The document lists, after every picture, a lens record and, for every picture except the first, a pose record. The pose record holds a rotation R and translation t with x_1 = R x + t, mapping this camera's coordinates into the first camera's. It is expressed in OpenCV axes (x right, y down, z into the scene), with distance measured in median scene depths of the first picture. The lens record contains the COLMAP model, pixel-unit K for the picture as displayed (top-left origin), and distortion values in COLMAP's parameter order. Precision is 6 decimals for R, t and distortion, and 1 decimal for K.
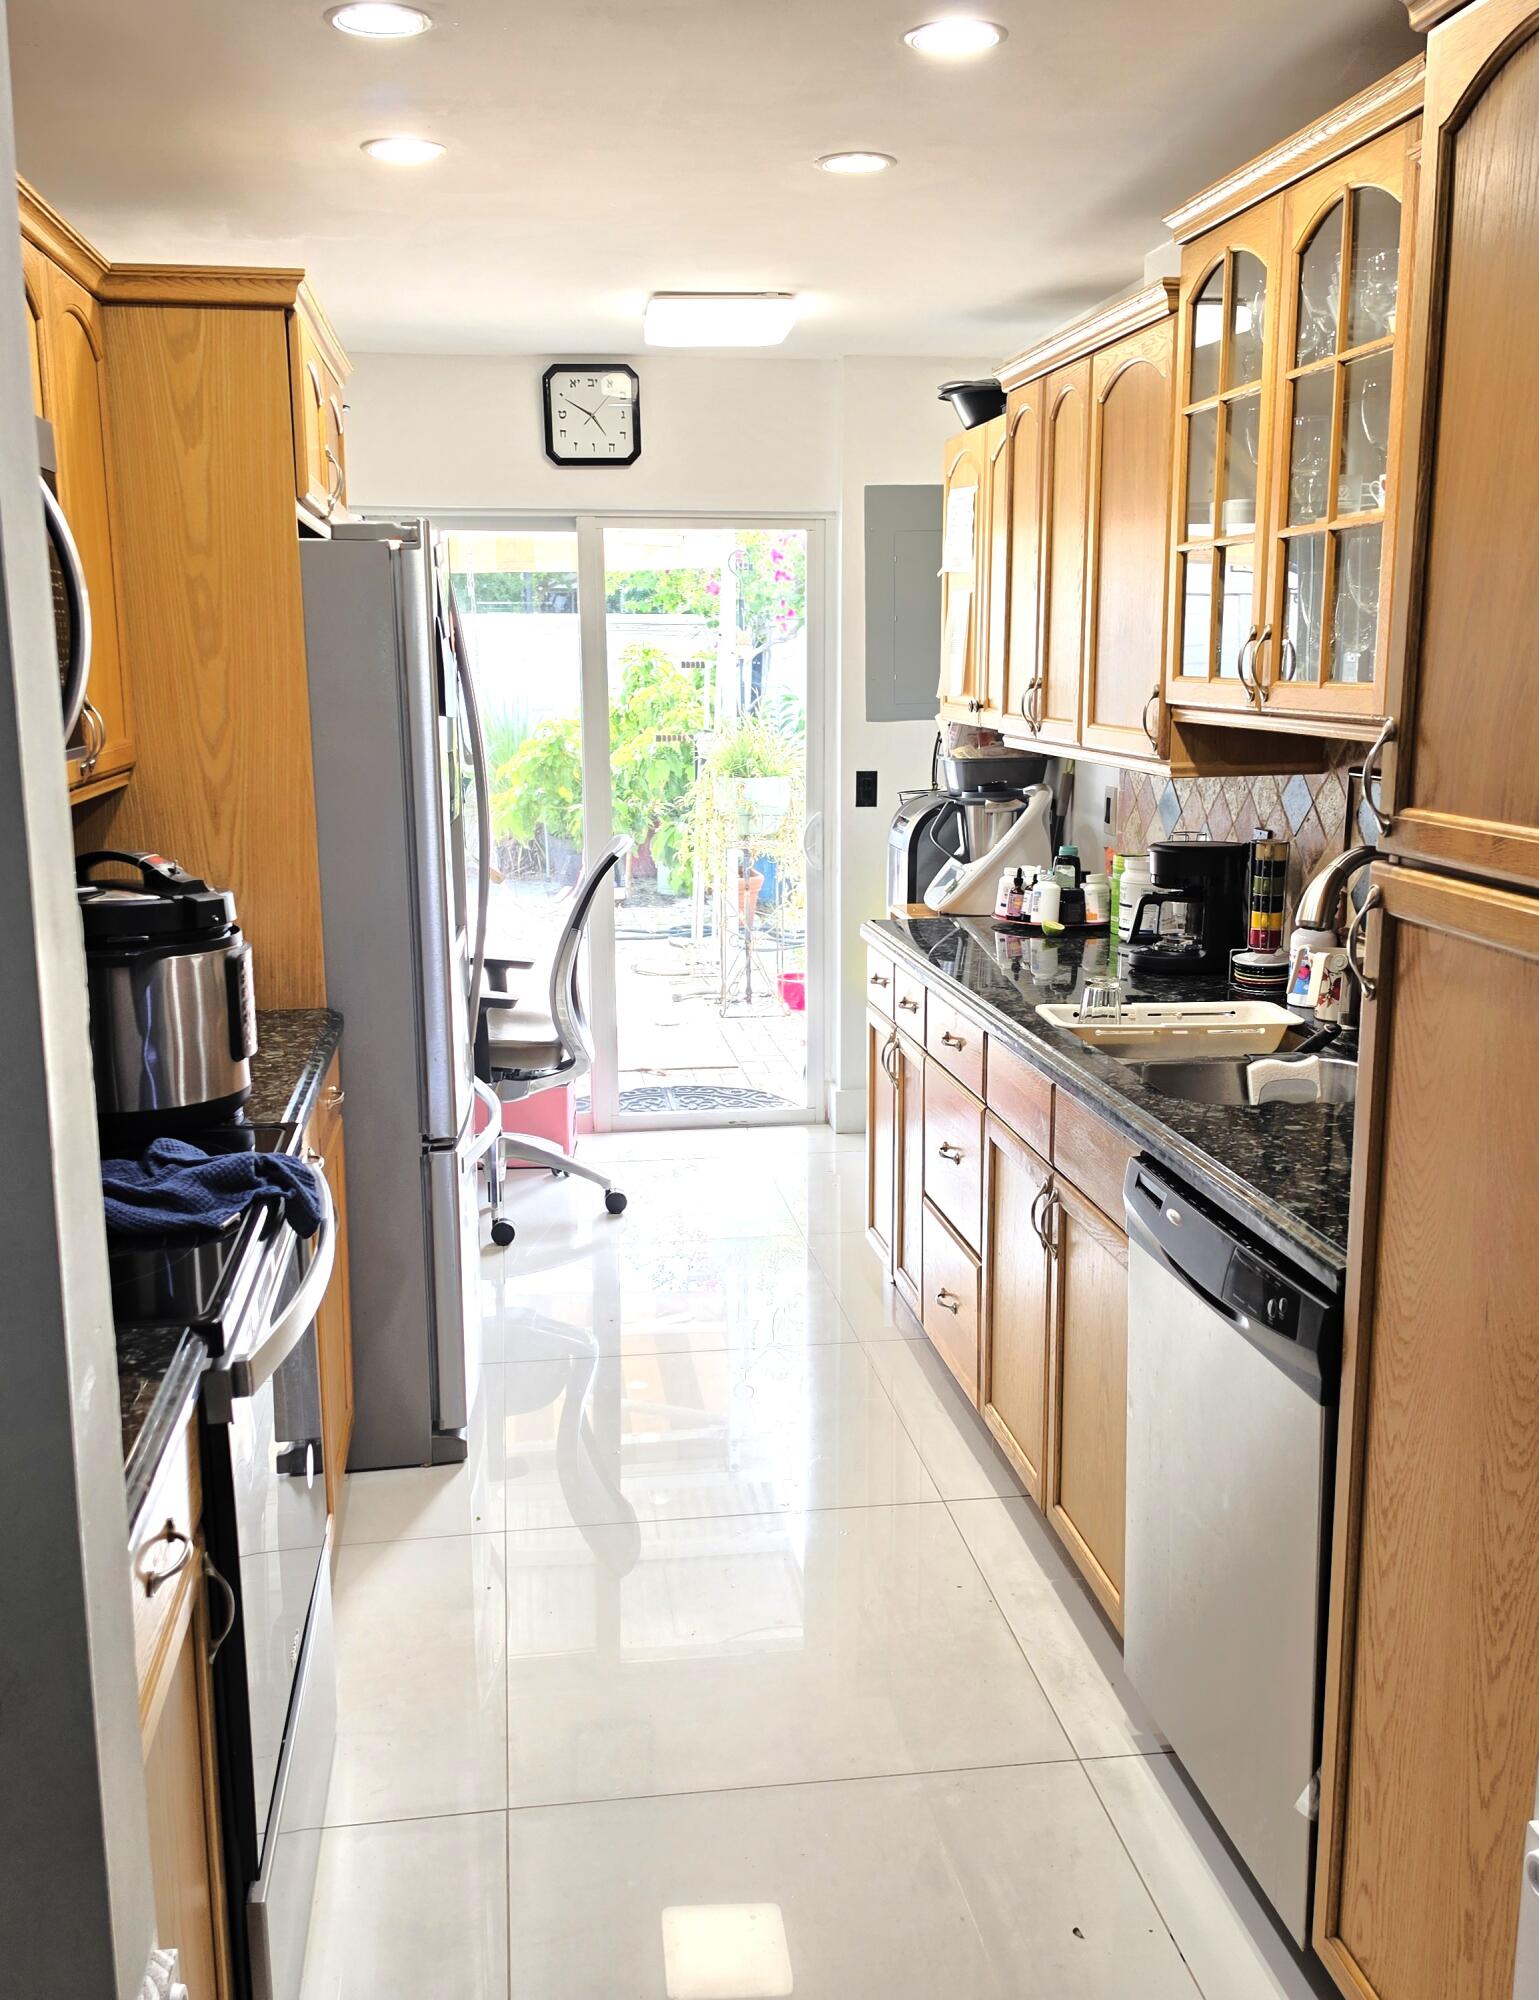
lens RADIAL K [[1841.5, 0, 735.1], [0, 1841.5, 1030.4], [0, 0, 1]] dist [0.119663, -0.208614]
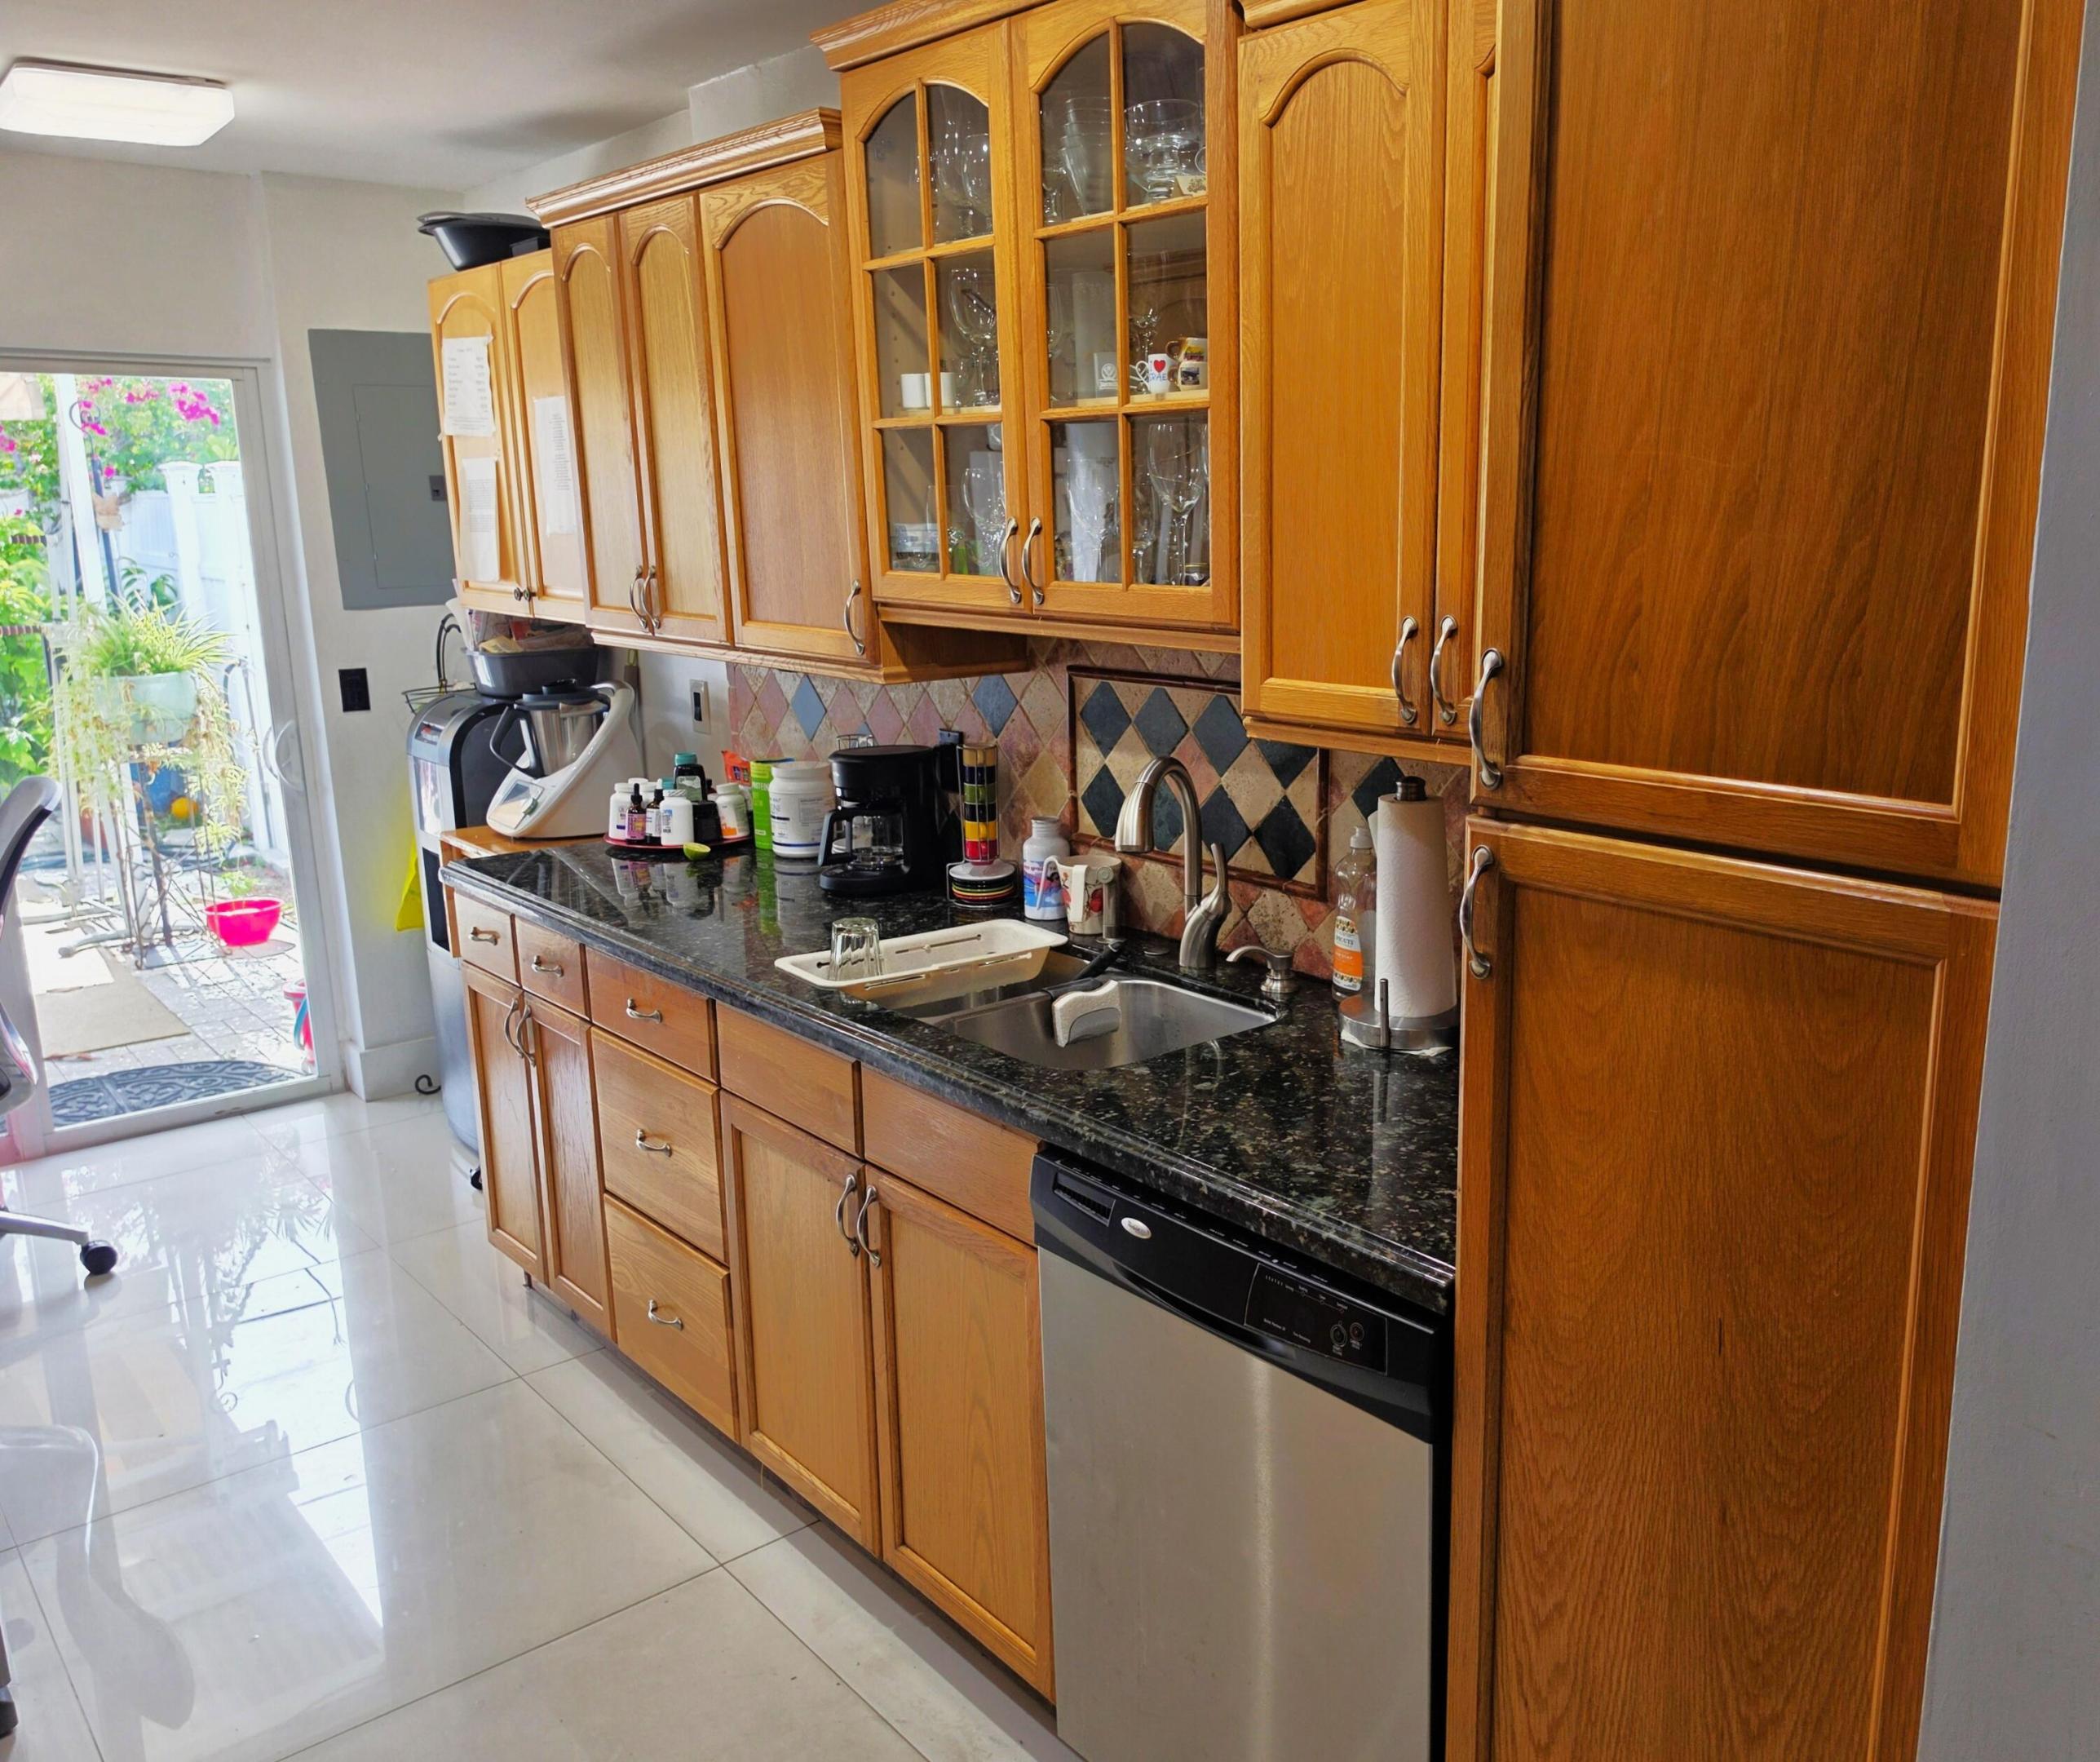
lens RADIAL K [[1702.8, 0, 1217.2], [0, 1702.8, 883.2], [0, 0, 1]] dist [0.084653, -0.125264]
pose [[0.816302, -0.122835, 0.564413, -0.101697], [0.116525, 0.992057, 0.047377, -0.058445], [-0.565750, 0.027094, 0.824132, 0.225485]]
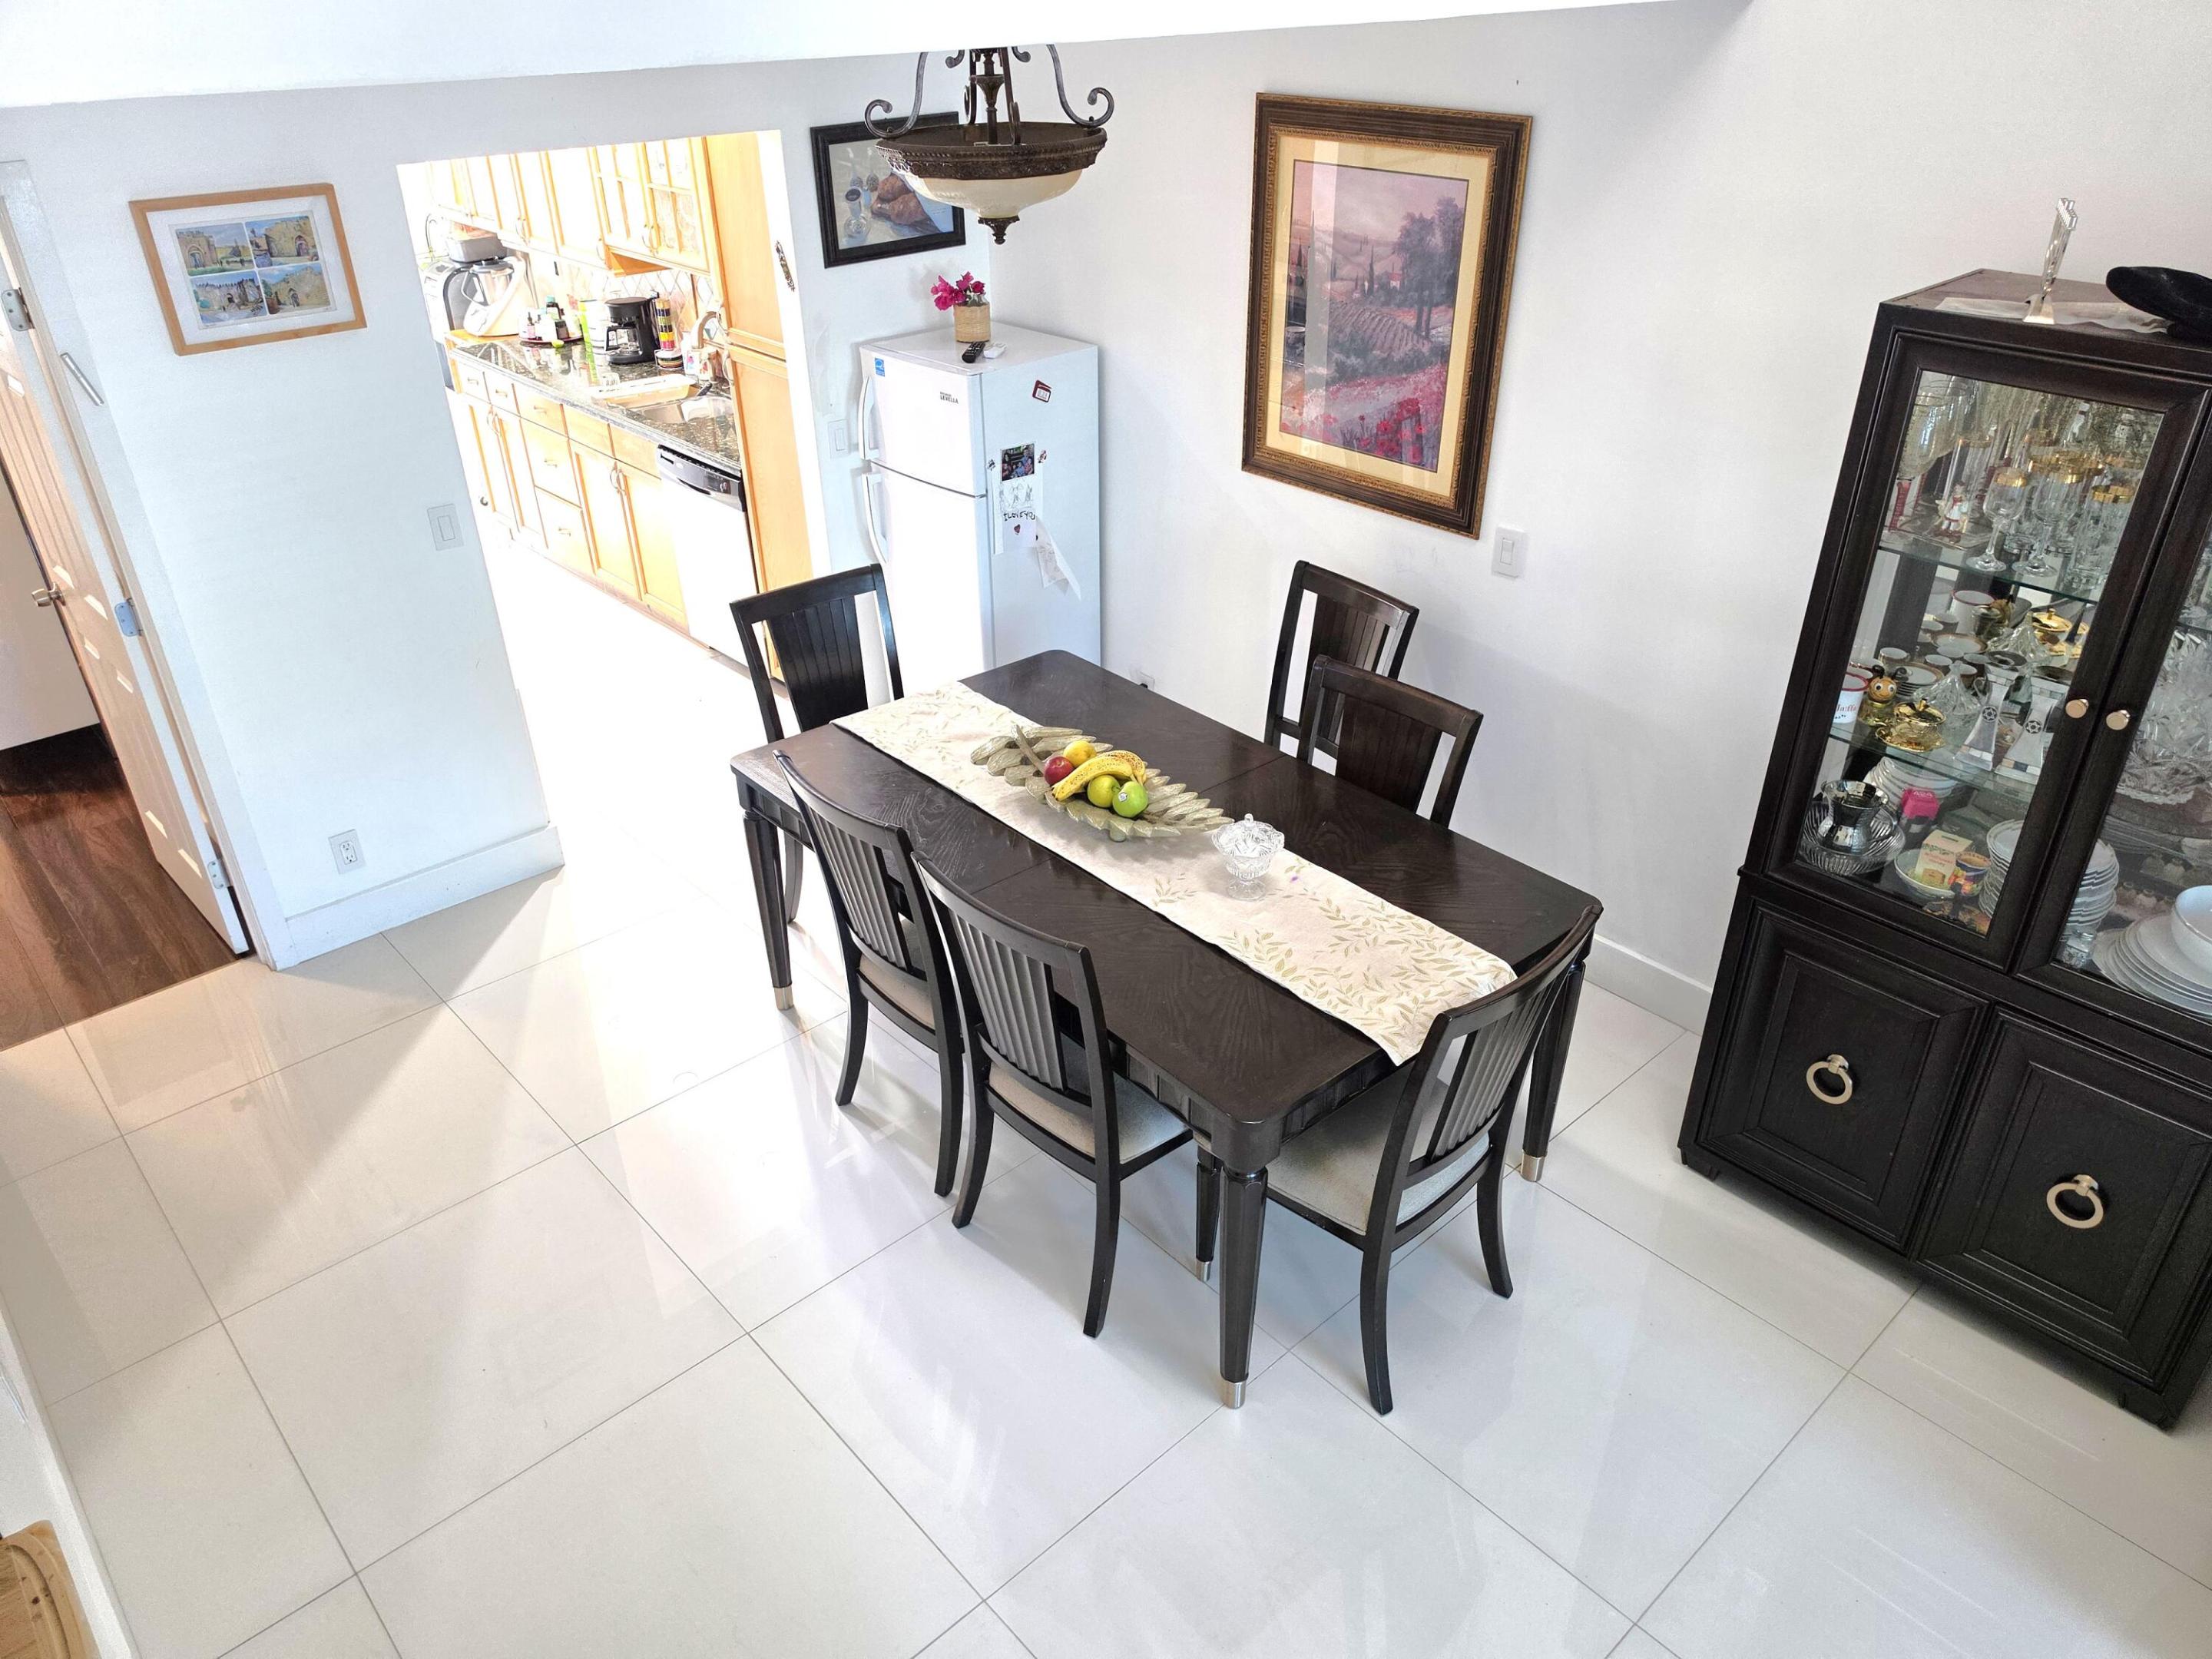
lens RADIAL K [[1546.1, 0, 1146.7], [0, 1546.1, 860.0], [0, 0, 1]] dist [0.001567, -0.002776]
pose [[0.812416, -0.293572, 0.503781, -0.378573], [0.115051, 0.927727, 0.355085, -0.067740], [-0.571615, -0.230516, 0.787476, -0.974319]]
